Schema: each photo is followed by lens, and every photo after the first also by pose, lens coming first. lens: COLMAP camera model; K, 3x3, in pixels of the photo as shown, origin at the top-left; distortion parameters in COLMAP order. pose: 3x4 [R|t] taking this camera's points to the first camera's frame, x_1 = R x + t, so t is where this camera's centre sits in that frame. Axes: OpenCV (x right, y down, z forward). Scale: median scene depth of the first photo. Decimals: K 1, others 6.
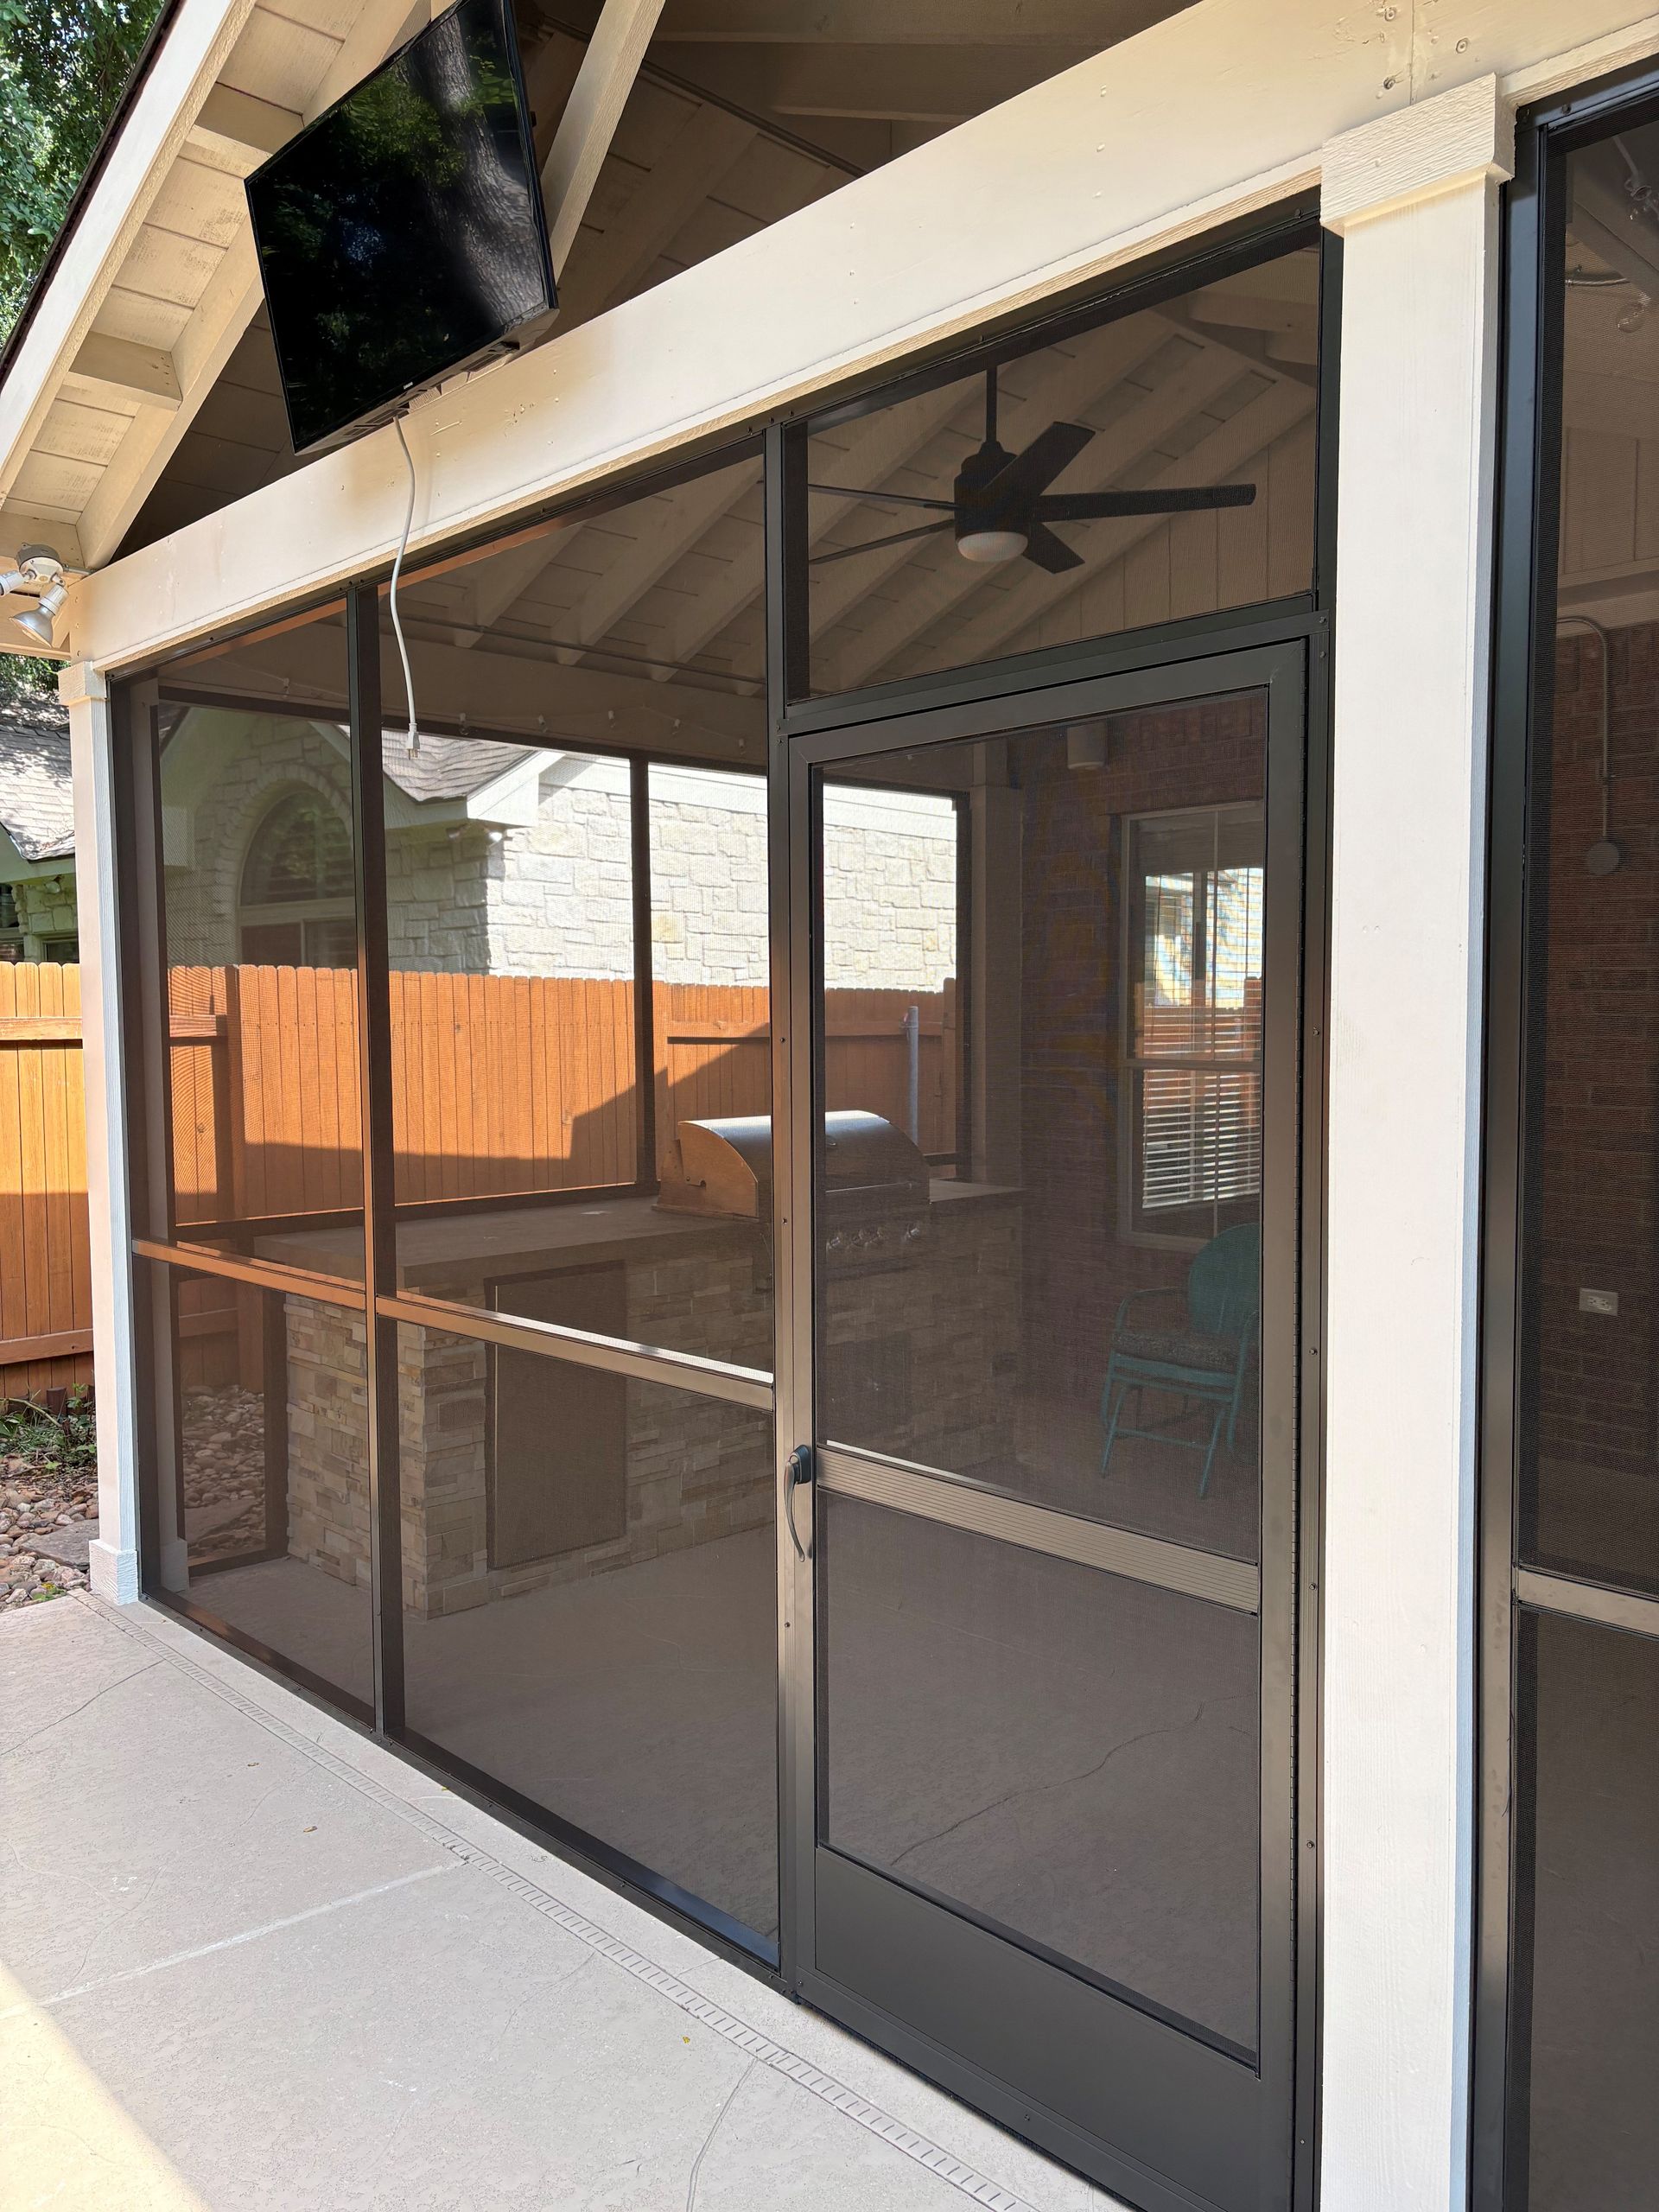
lens RADIAL K [[1676.2, 0, 829.7], [0, 1676.2, 1095.1], [0, 0, 1]] dist [0.043022, -0.006046]
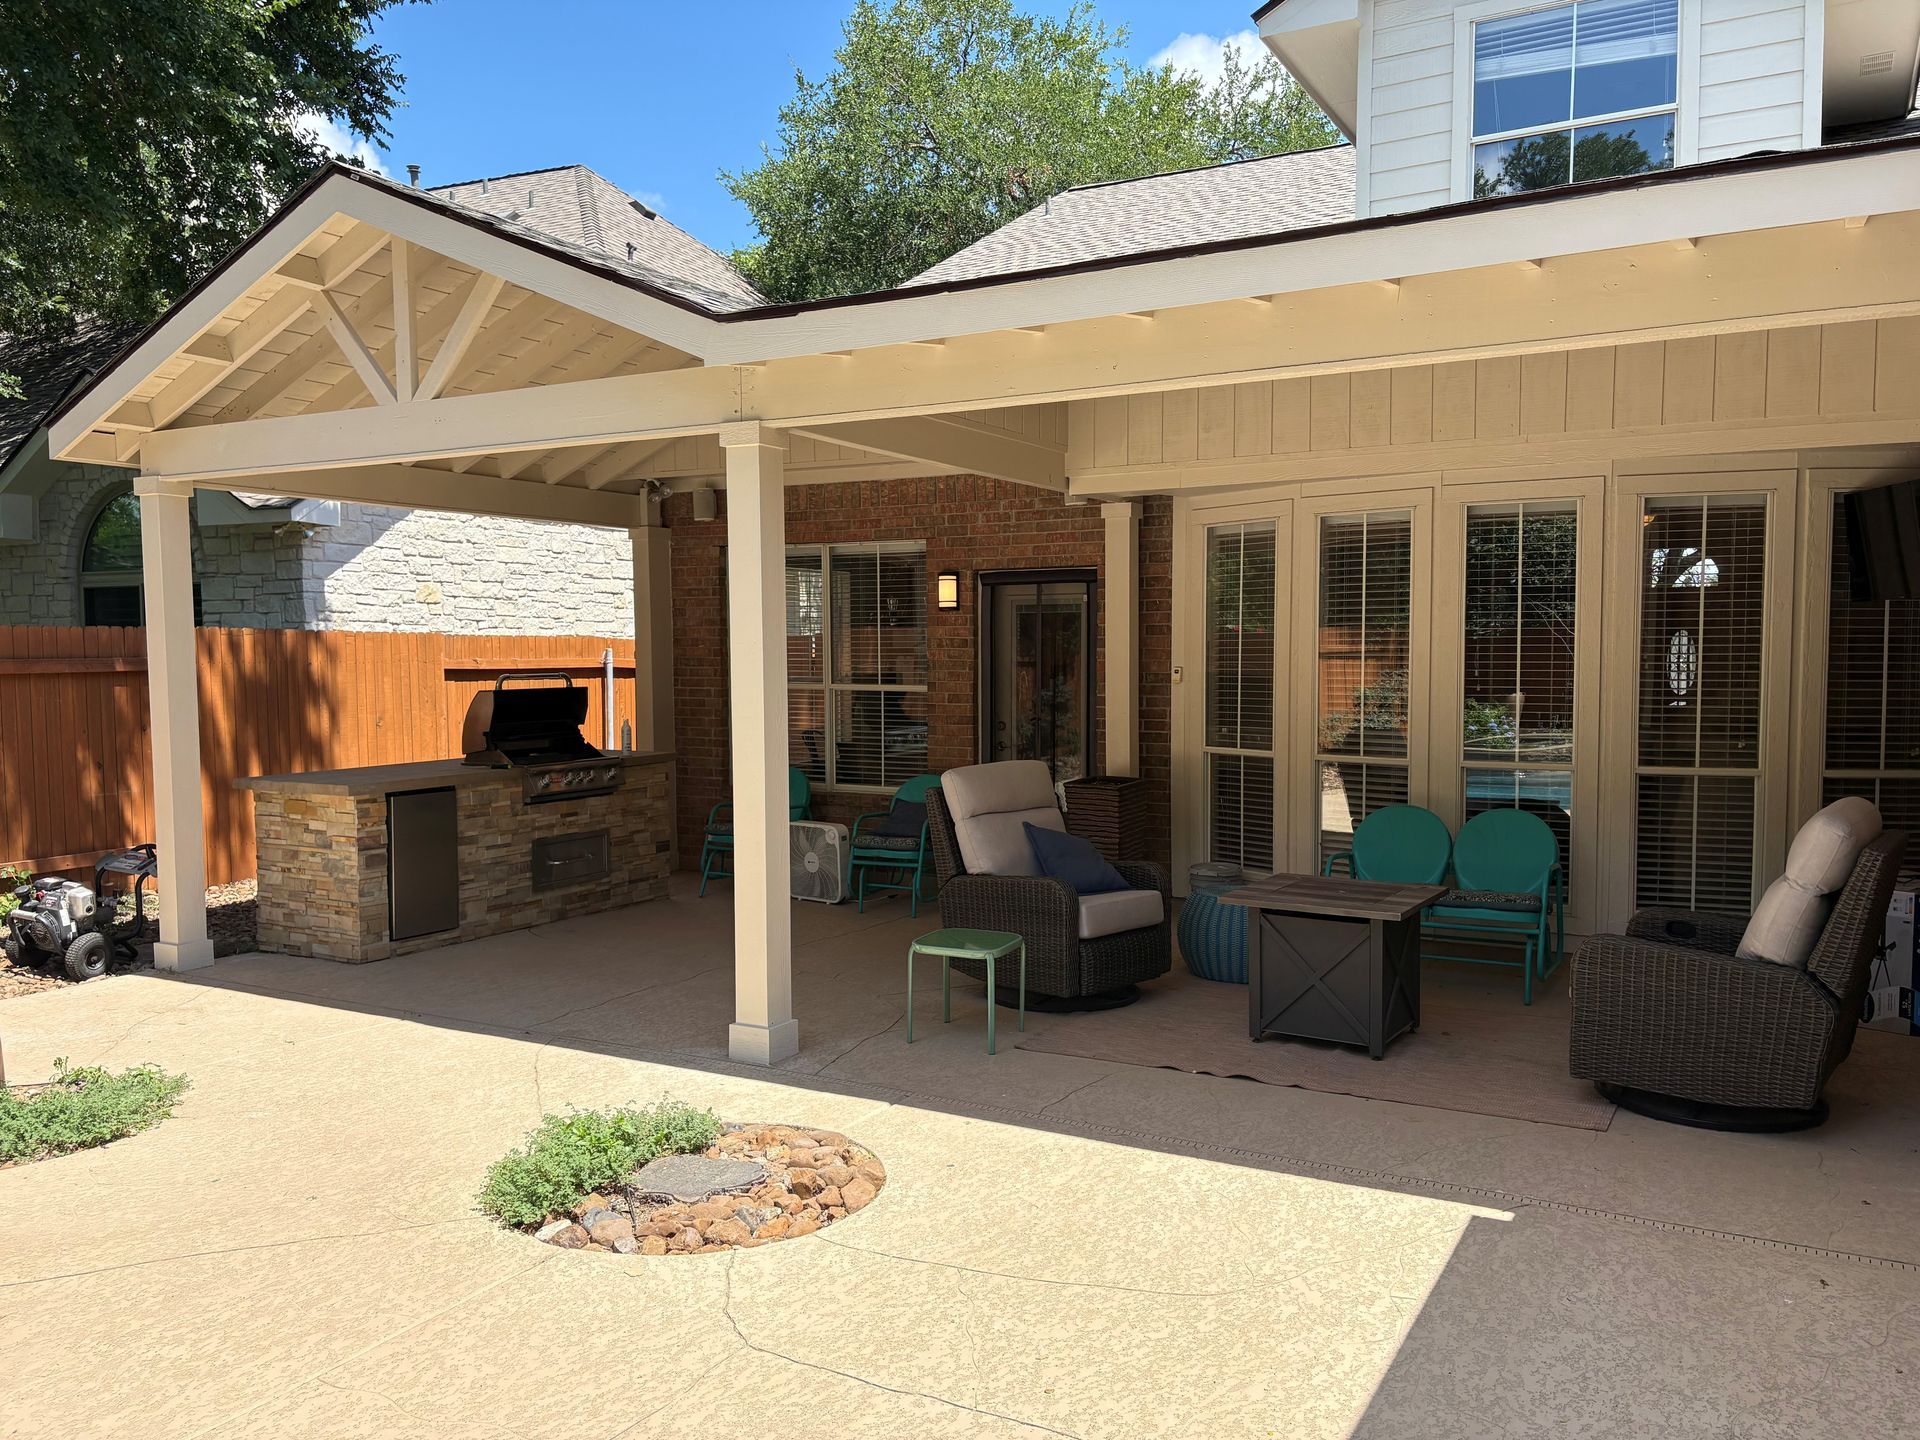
lens RADIAL K [[1454.9, 0, 962.2], [0, 1454.9, 735.5], [0, 0, 1]] dist [0.043022, -0.006046]
pose [[0.959114, -0.015659, 0.282585, -0.031847], [0.012078, 0.999823, 0.014409, 0.018612], [-0.282761, -0.010406, 0.959134, -0.664598]]
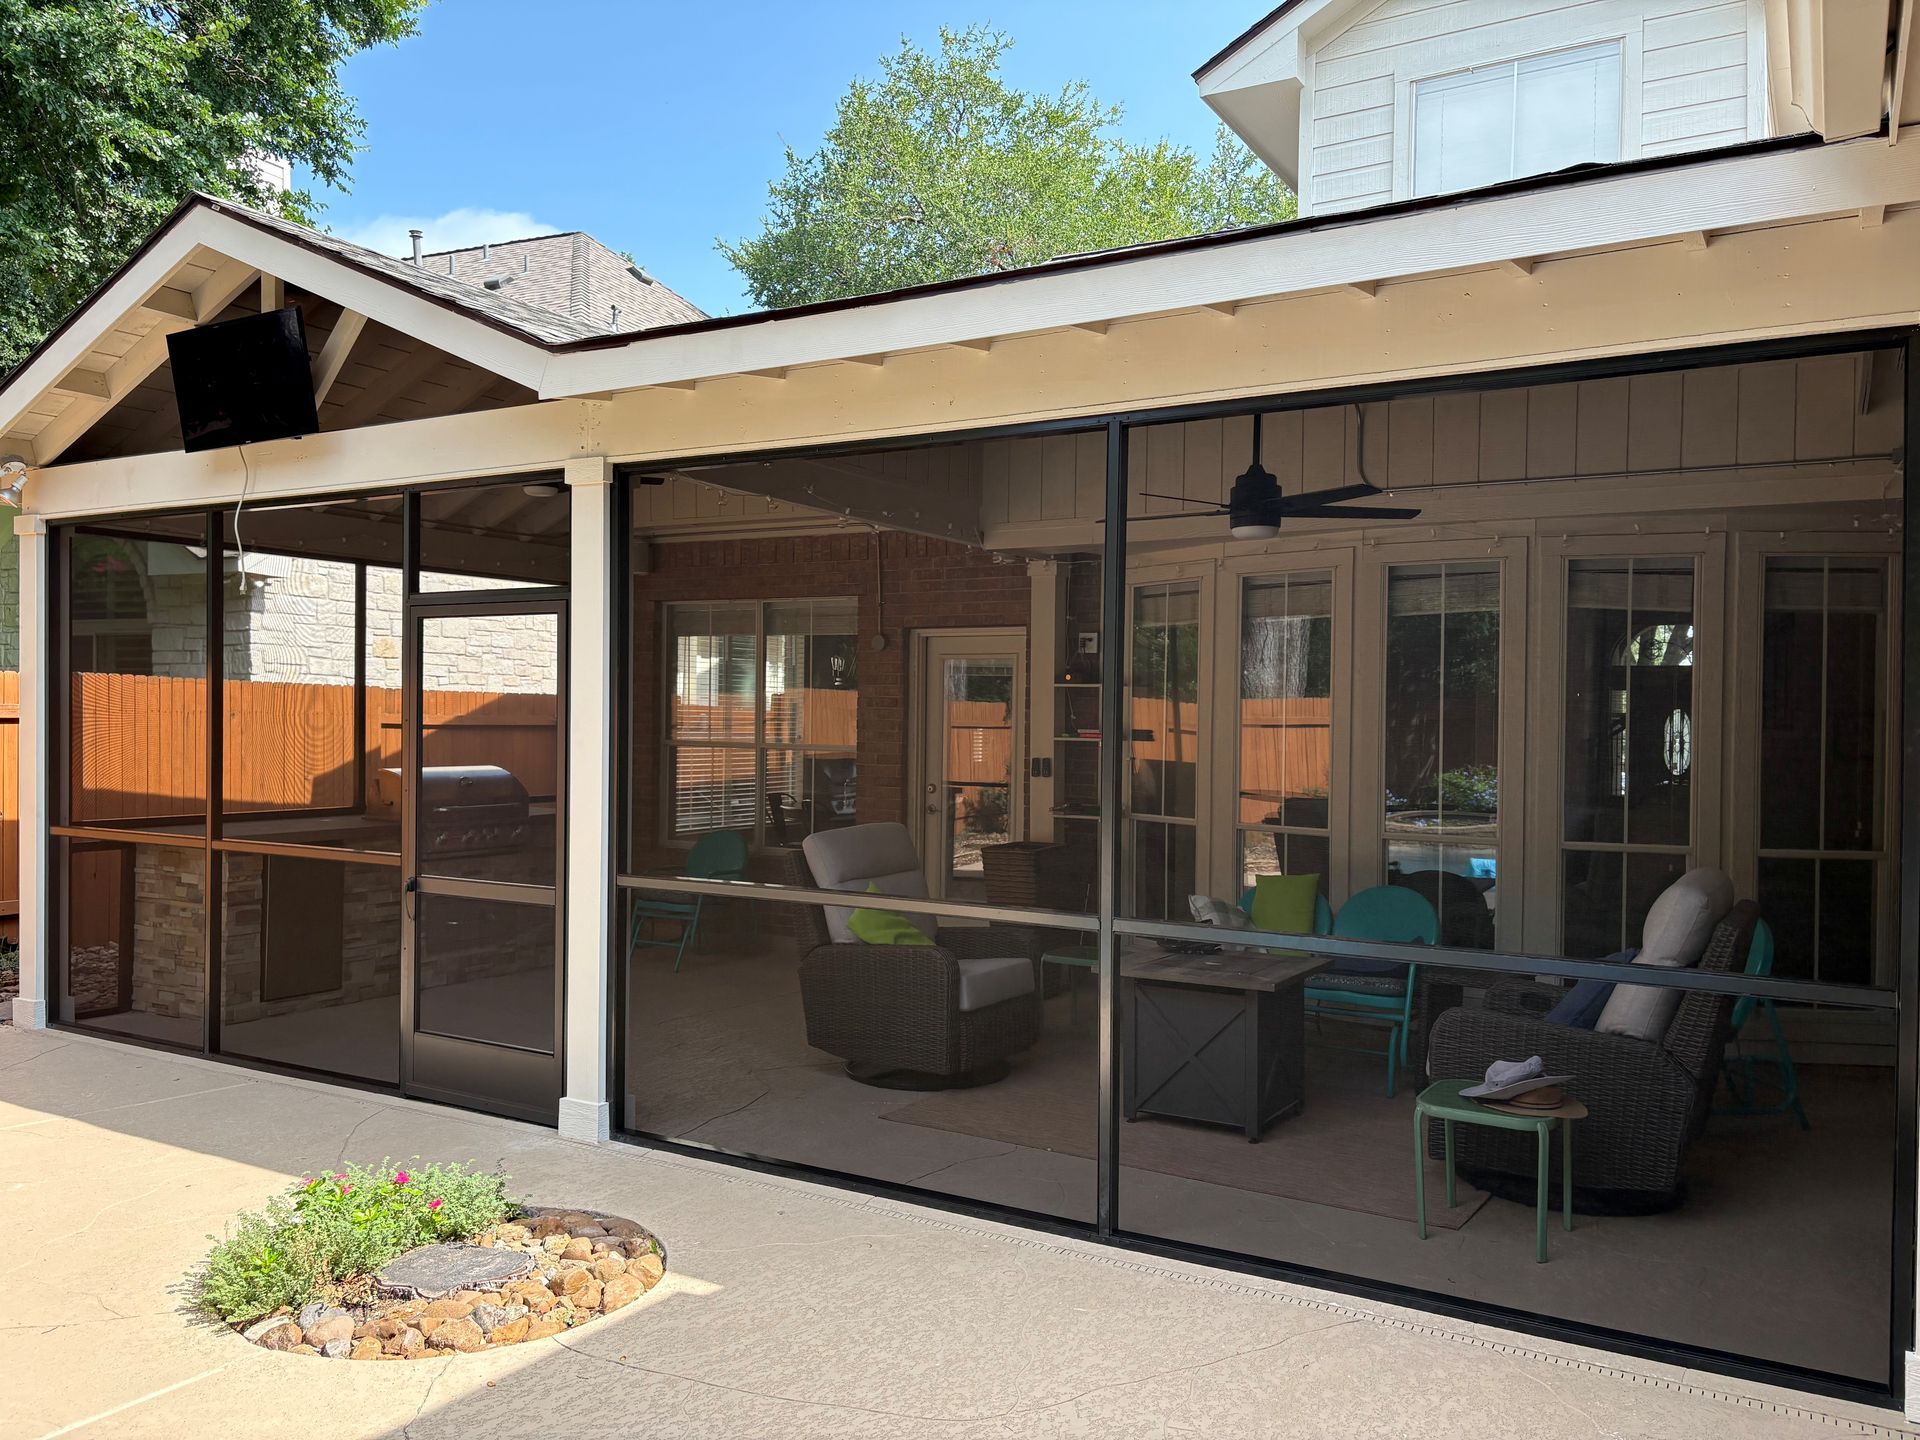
lens RADIAL K [[1454.9, 0, 965.6], [0, 1454.9, 723.3], [0, 0, 1]] dist [0.043022, -0.006046]
pose [[0.963978, 0.017415, 0.265412, 0.092392], [-0.006148, 0.999047, -0.043222, 0.028912], [-0.265911, 0.040033, 0.963166, -0.641299]]
